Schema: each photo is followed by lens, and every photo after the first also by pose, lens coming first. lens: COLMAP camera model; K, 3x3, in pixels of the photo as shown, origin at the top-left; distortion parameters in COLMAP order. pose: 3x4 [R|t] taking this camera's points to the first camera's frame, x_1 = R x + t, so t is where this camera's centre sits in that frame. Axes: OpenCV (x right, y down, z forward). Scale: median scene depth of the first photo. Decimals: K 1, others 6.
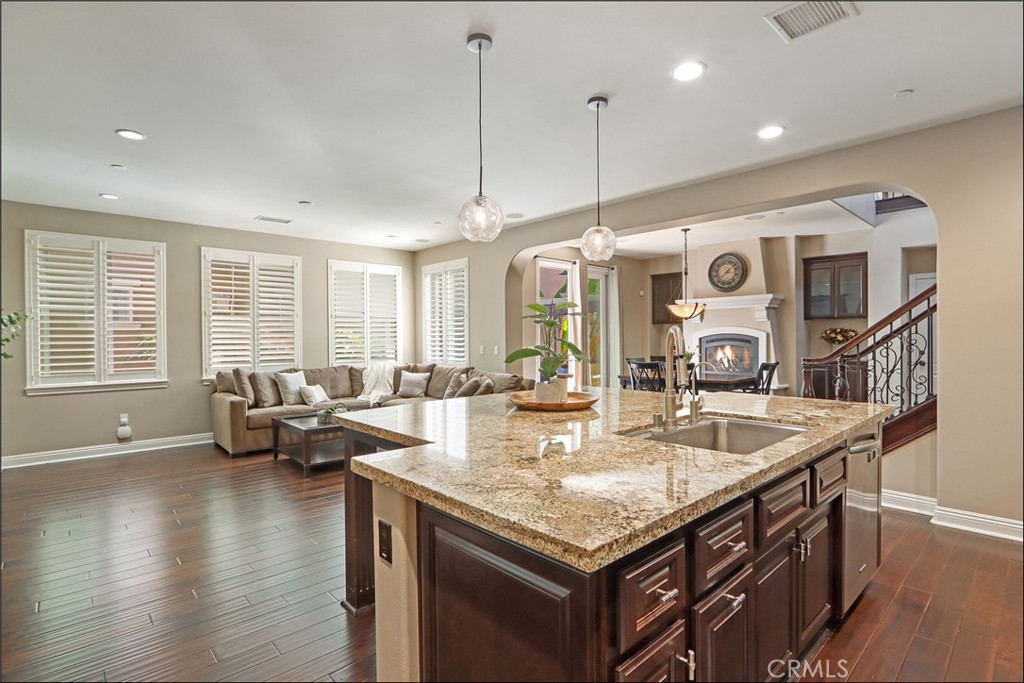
lens RADIAL K [[497.6, 0, 509.0], [0, 497.6, 341.2], [0, 0, 1]] dist [-0.018176, 0.002985]
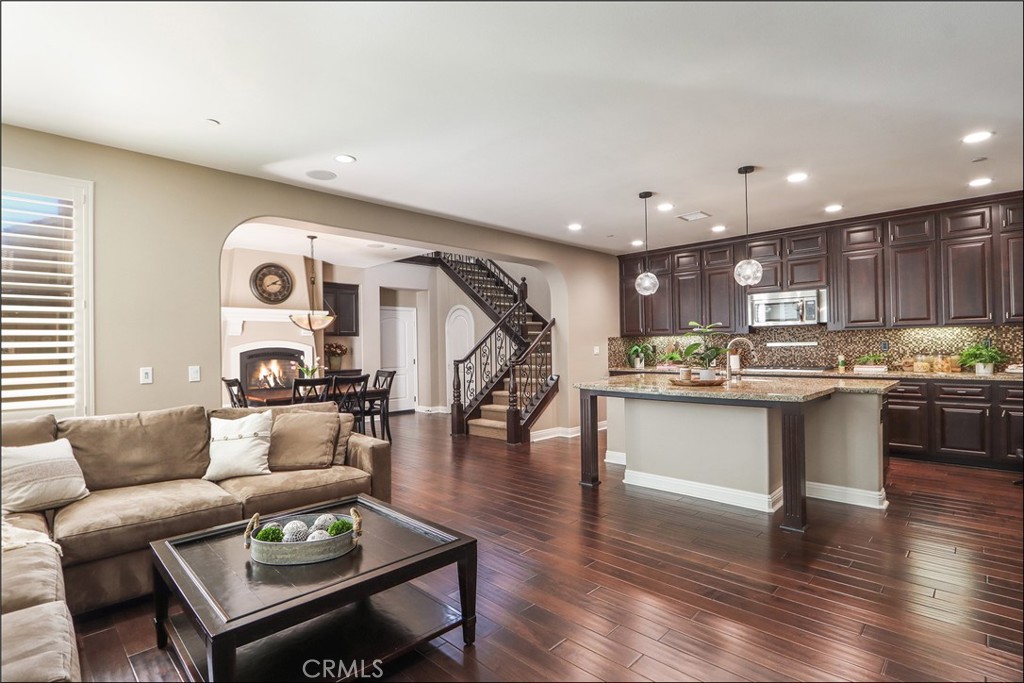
lens RADIAL K [[497.6, 0, 510.0], [0, 497.6, 343.0], [0, 0, 1]] dist [-0.018176, 0.002985]
pose [[-0.057269, 0.014841, 0.998248, -0.560098], [0.022556, 0.999654, -0.013567, -0.001855], [-0.998104, 0.021739, -0.057584, 0.636113]]
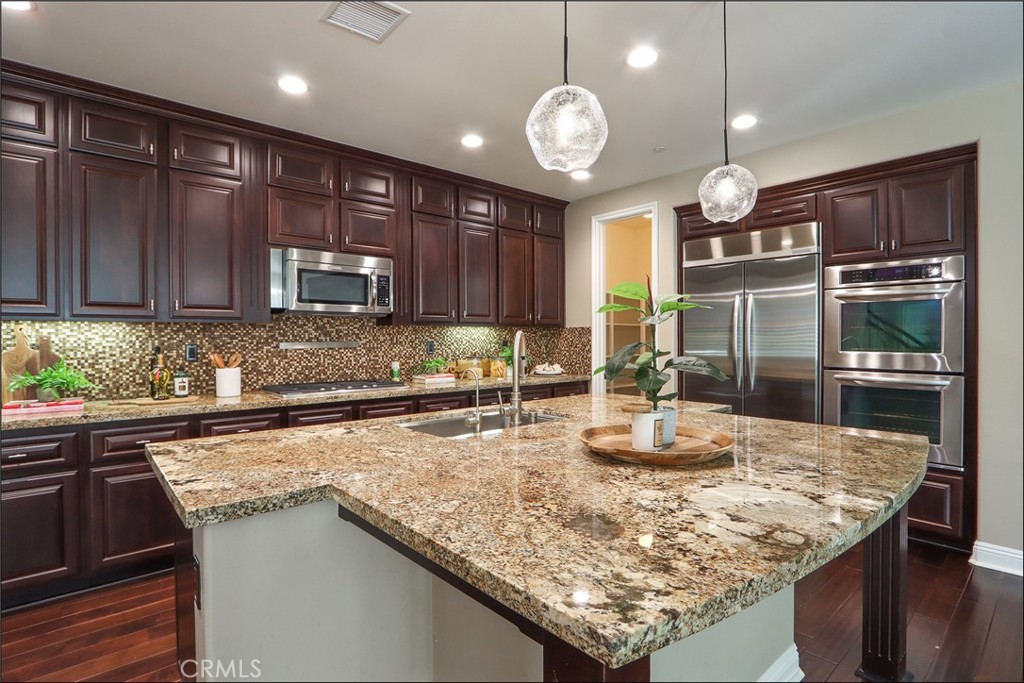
lens RADIAL K [[497.6, 0, 515.4], [0, 497.6, 344.3], [0, 0, 1]] dist [-0.018176, 0.002985]
pose [[-0.999878, 0.003496, 0.015194, 0.095361], [0.003871, 0.999686, 0.024737, -0.013731], [-0.015102, 0.024793, -0.999579, 0.603972]]
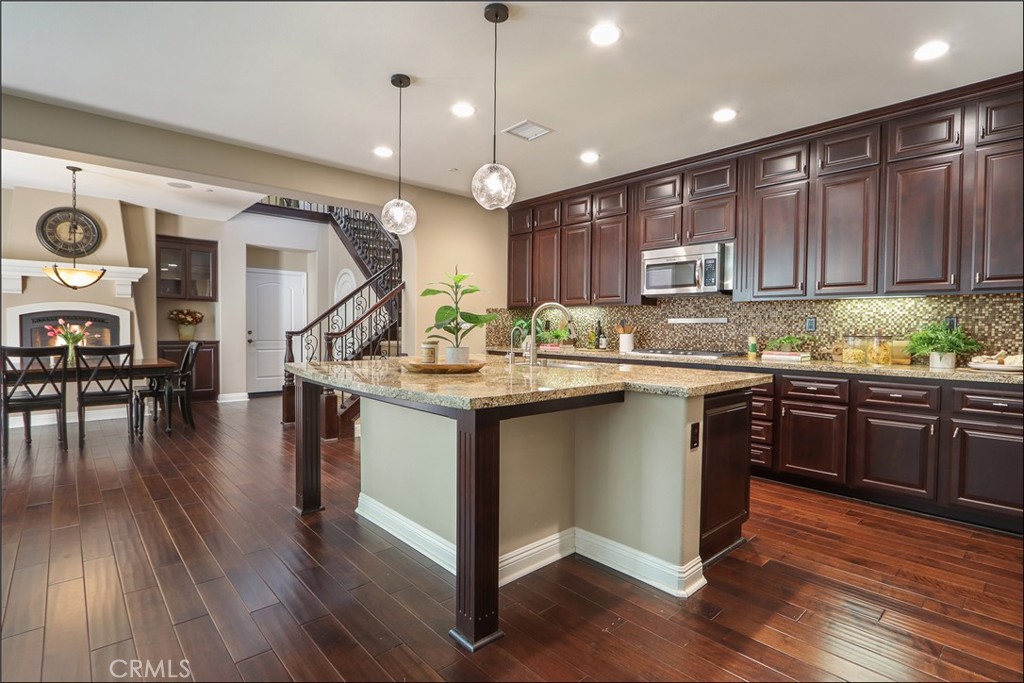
lens RADIAL K [[497.6, 0, 510.4], [0, 497.6, 340.8], [0, 0, 1]] dist [-0.018176, 0.002985]
pose [[0.000815, -0.020122, 0.999797, -0.356281], [-0.004591, 0.999787, 0.020126, 0.014672], [-0.999989, -0.004606, 0.000722, 0.320595]]
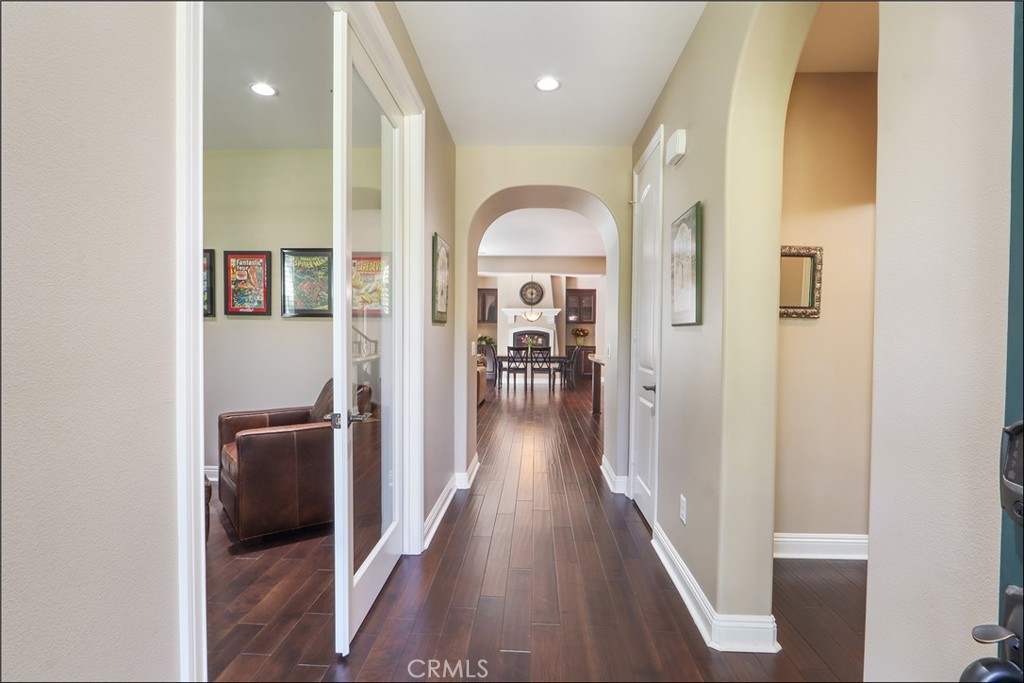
lens RADIAL K [[520.0, 0, 506.0], [0, 520.0, 345.3], [0, 0, 1]] dist [-0.014817, -0.000066]
pose [[0.714640, -0.005653, 0.699469, -0.875660], [-0.007052, 0.999858, 0.015287, 0.008385], [-0.699456, -0.015857, 0.714499, -0.189062]]
